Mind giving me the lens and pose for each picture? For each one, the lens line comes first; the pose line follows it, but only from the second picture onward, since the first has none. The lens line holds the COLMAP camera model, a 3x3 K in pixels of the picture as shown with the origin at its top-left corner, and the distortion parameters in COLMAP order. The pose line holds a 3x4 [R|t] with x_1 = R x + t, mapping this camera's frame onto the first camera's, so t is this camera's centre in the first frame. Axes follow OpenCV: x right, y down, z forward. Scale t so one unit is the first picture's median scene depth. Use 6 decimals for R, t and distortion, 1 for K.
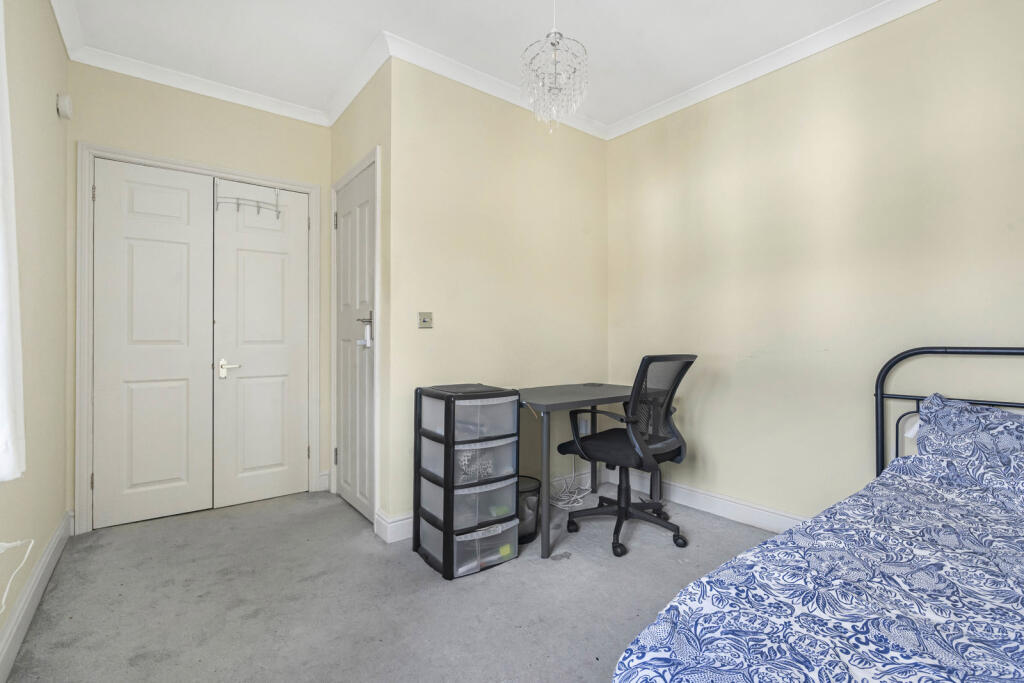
lens RADIAL K [[473.7, 0, 516.5], [0, 473.7, 336.4], [0, 0, 1]] dist [-0.000159, -0.000103]
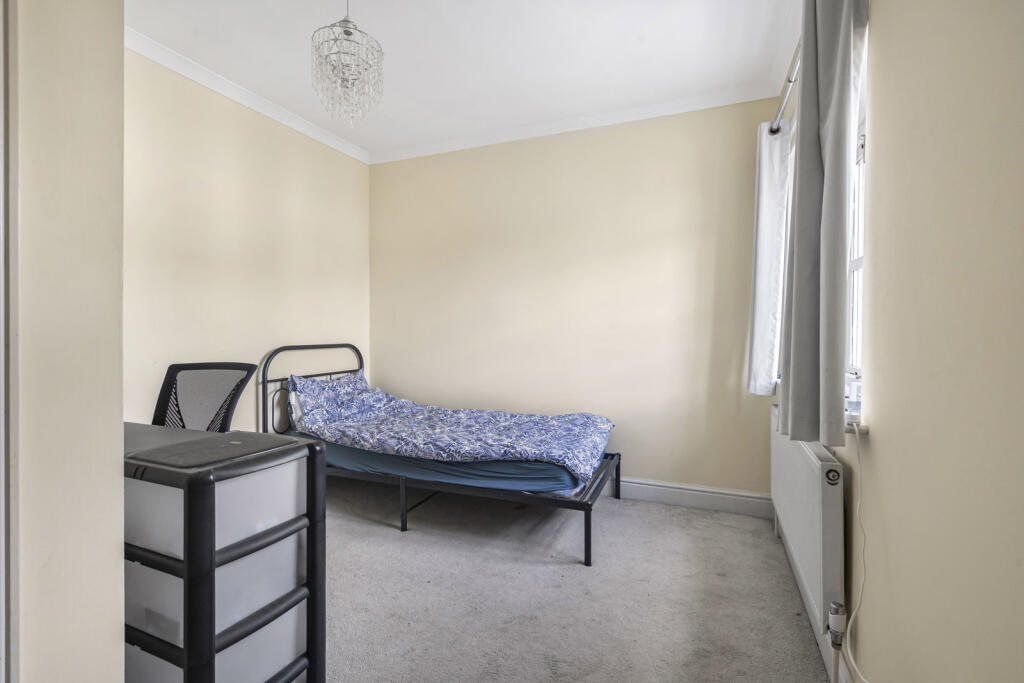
lens RADIAL K [[458.2, 0, 512.0], [0, 458.2, 341.5], [0, 0, 1]] dist [-0.000621, 0.000073]
pose [[-0.494659, -0.002038, 0.869085, -0.797249], [-0.006895, 0.999975, -0.001580, 0.002964], [-0.869060, -0.006773, -0.494661, 1.053106]]
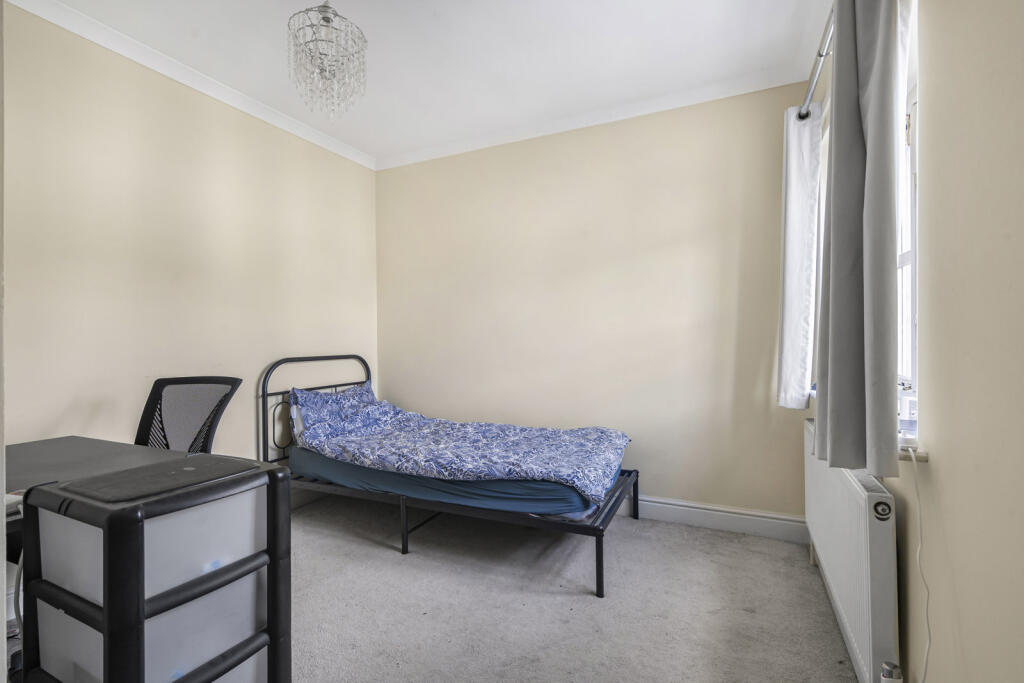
lens RADIAL K [[458.2, 0, 513.2], [0, 458.2, 346.0], [0, 0, 1]] dist [0.000375, -0.000386]
pose [[-0.453021, 0.010805, 0.891434, -0.748686], [0.002272, 0.999937, -0.010966, 0.000251], [-0.891497, -0.002943, -0.453017, 0.976410]]
